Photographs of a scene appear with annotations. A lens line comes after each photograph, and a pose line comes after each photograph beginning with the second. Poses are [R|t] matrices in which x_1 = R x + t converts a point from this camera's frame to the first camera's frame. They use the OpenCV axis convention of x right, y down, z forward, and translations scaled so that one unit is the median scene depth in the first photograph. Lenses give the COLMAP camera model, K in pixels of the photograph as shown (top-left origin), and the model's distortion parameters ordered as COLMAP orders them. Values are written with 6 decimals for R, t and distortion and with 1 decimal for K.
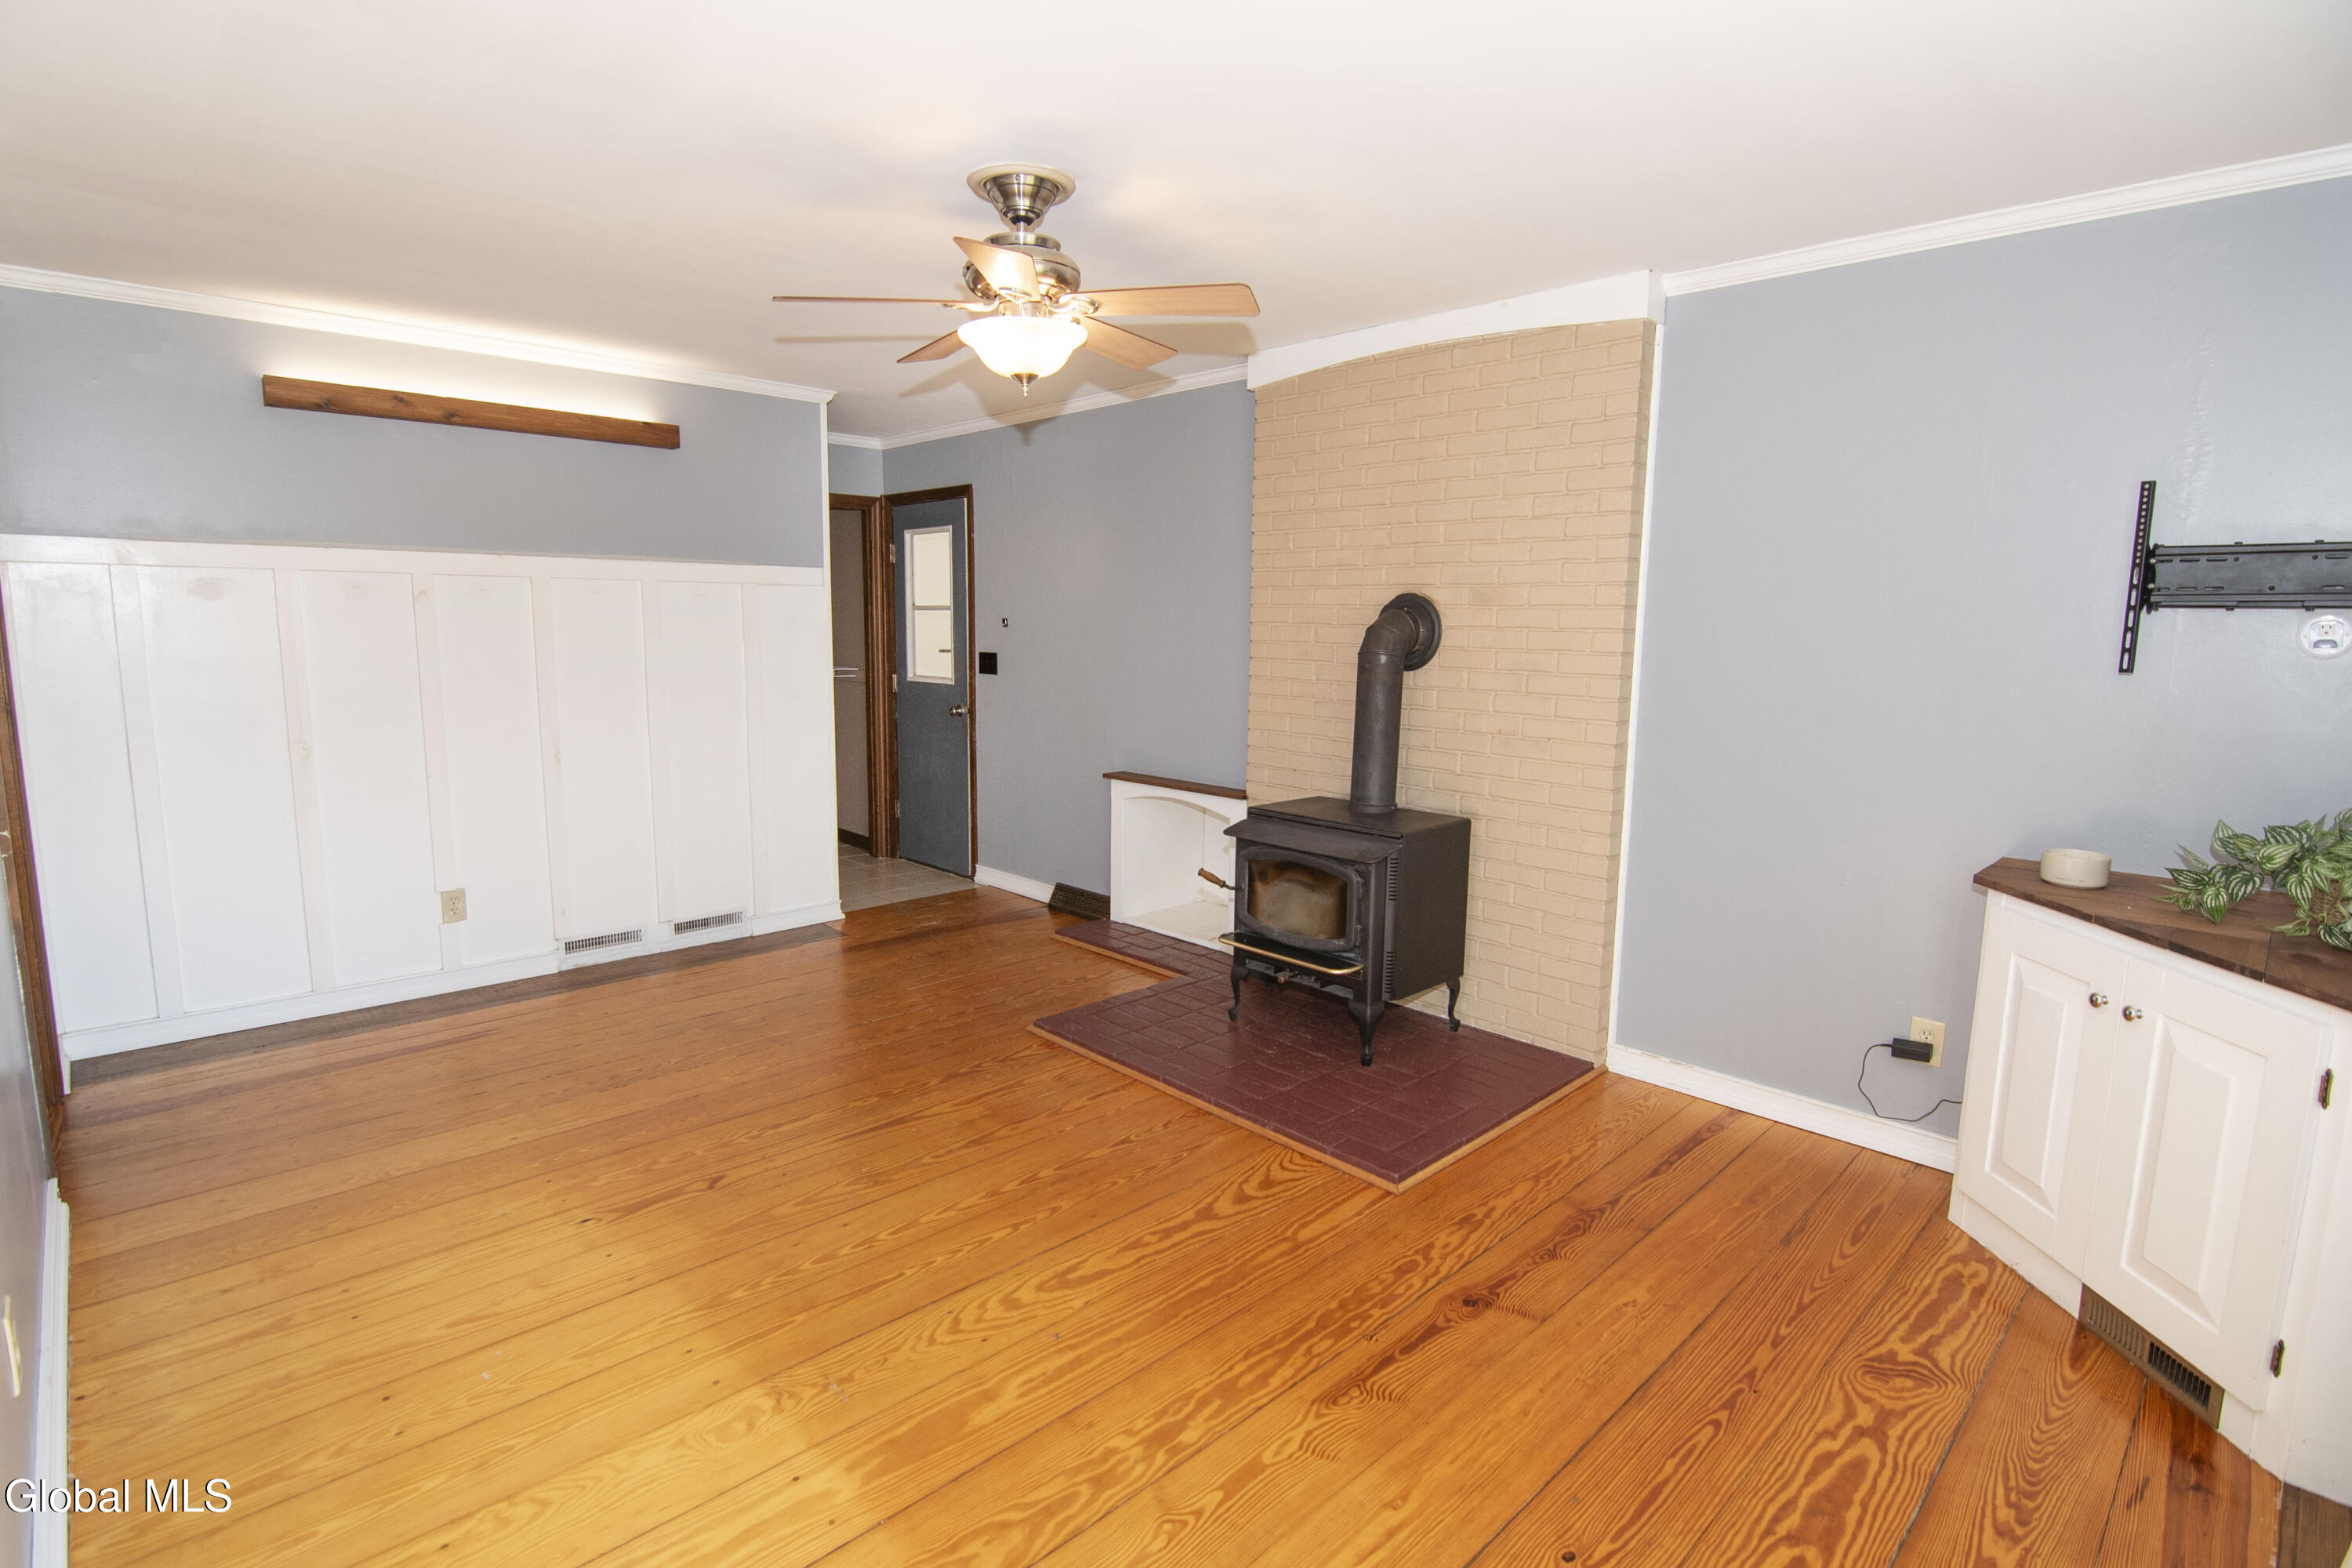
lens RADIAL K [[1143.9, 0, 1178.5], [0, 1143.9, 787.7], [0, 0, 1]] dist [-0.023792, -0.000180]
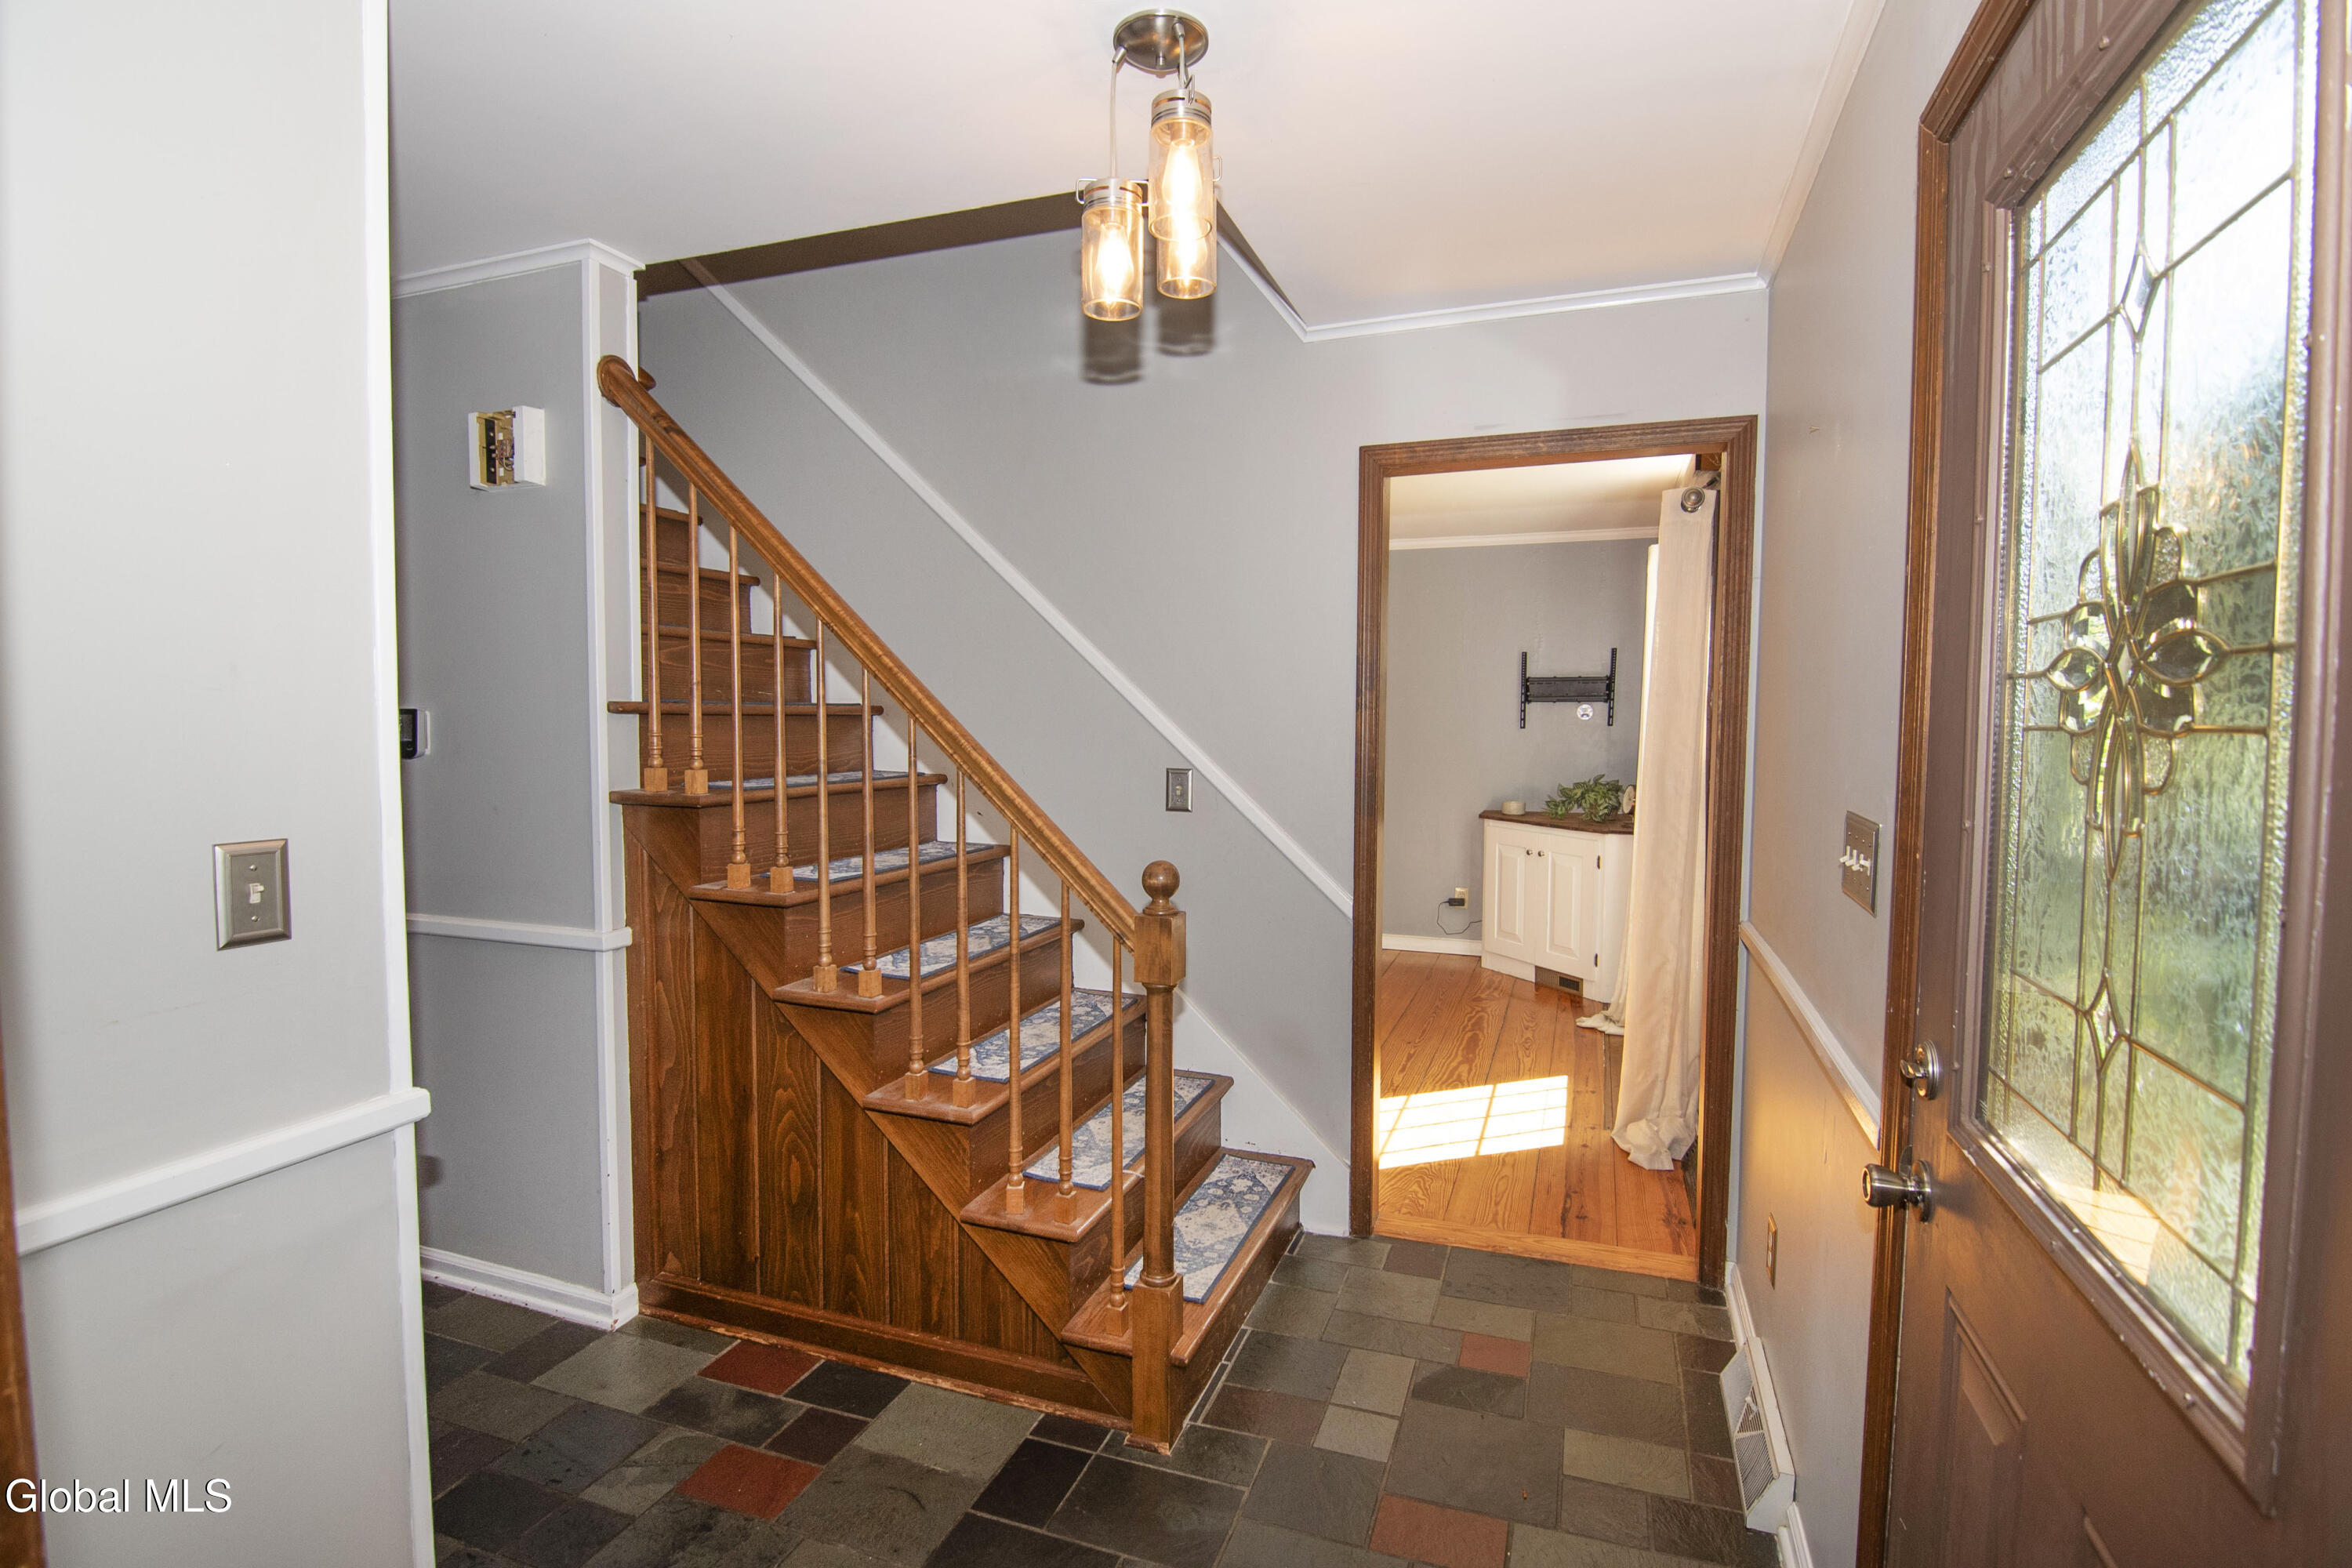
lens RADIAL K [[1143.9, 0, 1174.7], [0, 1143.9, 782.0], [0, 0, 1]] dist [-0.023792, -0.000180]
pose [[0.901136, -0.030452, 0.432466, -0.943343], [0.066430, 0.995449, -0.068328, 0.137143], [-0.428417, 0.090302, 0.899057, -0.923449]]
